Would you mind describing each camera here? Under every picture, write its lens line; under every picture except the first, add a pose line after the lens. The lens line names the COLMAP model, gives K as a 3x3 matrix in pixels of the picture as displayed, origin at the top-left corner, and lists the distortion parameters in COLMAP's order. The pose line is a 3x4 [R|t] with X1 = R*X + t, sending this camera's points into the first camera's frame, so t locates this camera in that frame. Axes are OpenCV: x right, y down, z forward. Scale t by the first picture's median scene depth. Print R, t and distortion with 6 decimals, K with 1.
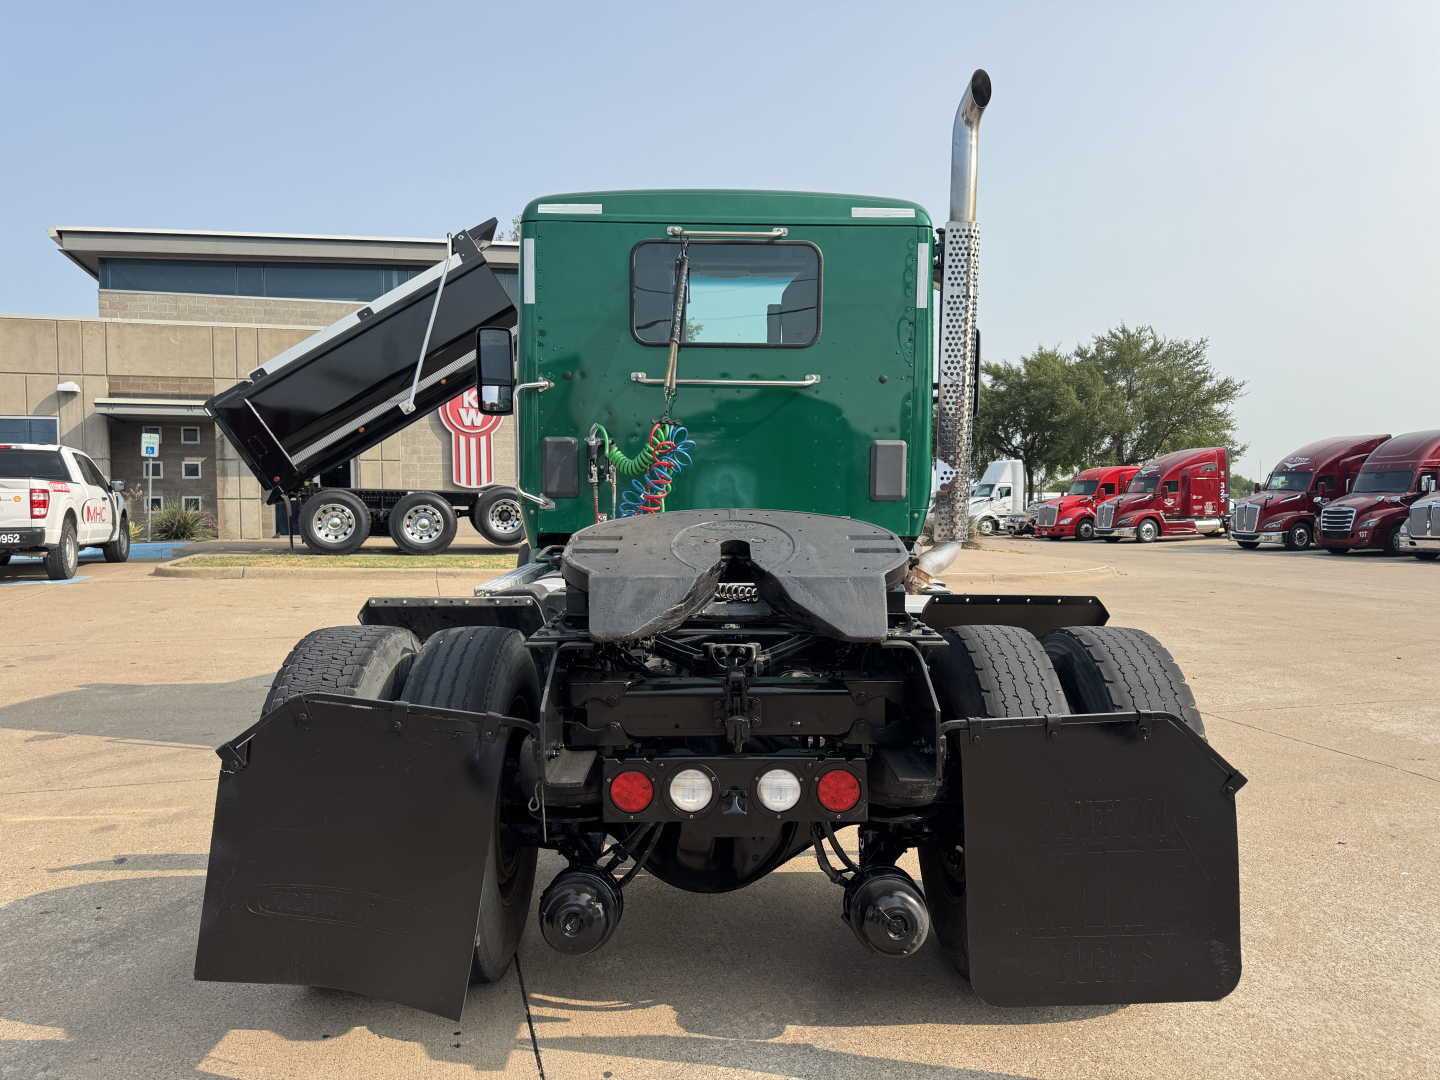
lens RADIAL K [[1010.6, 0, 731.1], [0, 1010.6, 540.8], [0, 0, 1]] dist [0.045411, -0.065420]
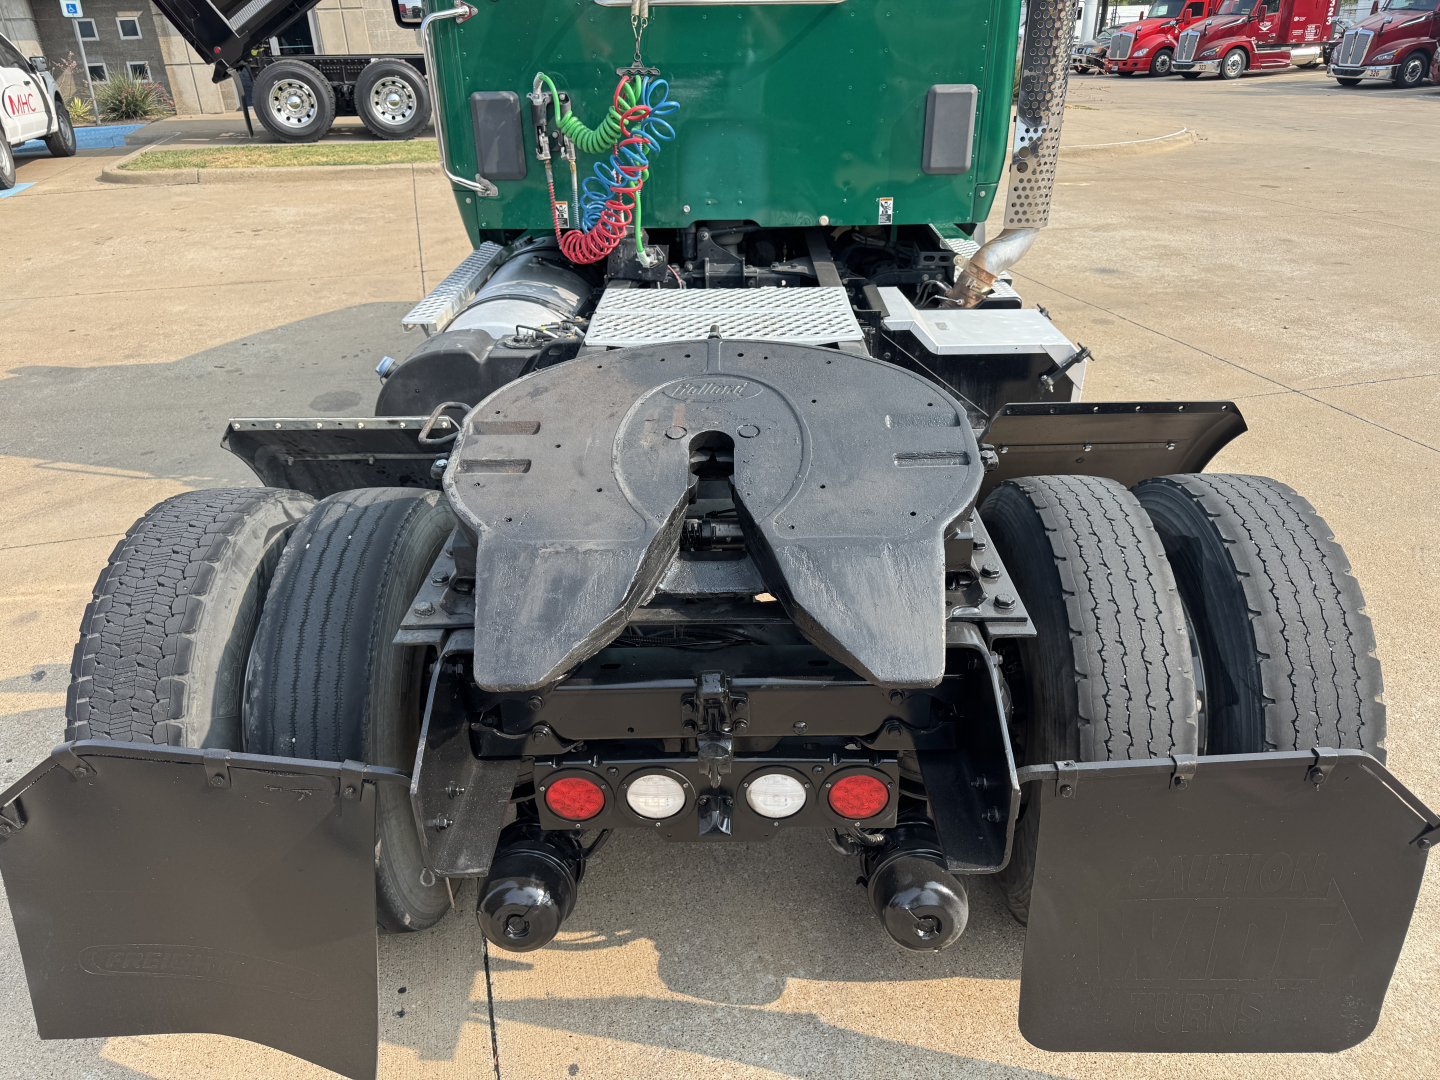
lens RADIAL K [[1020.9, 0, 720.0], [0, 1020.9, 540.0], [0, 0, 1]] dist [0.001561, -0.004491]
pose [[0.999230, -0.006939, -0.038620, 0.014389], [0.022431, 0.908580, 0.417108, -0.089474], [0.032195, -0.417653, 0.908036, 0.162423]]
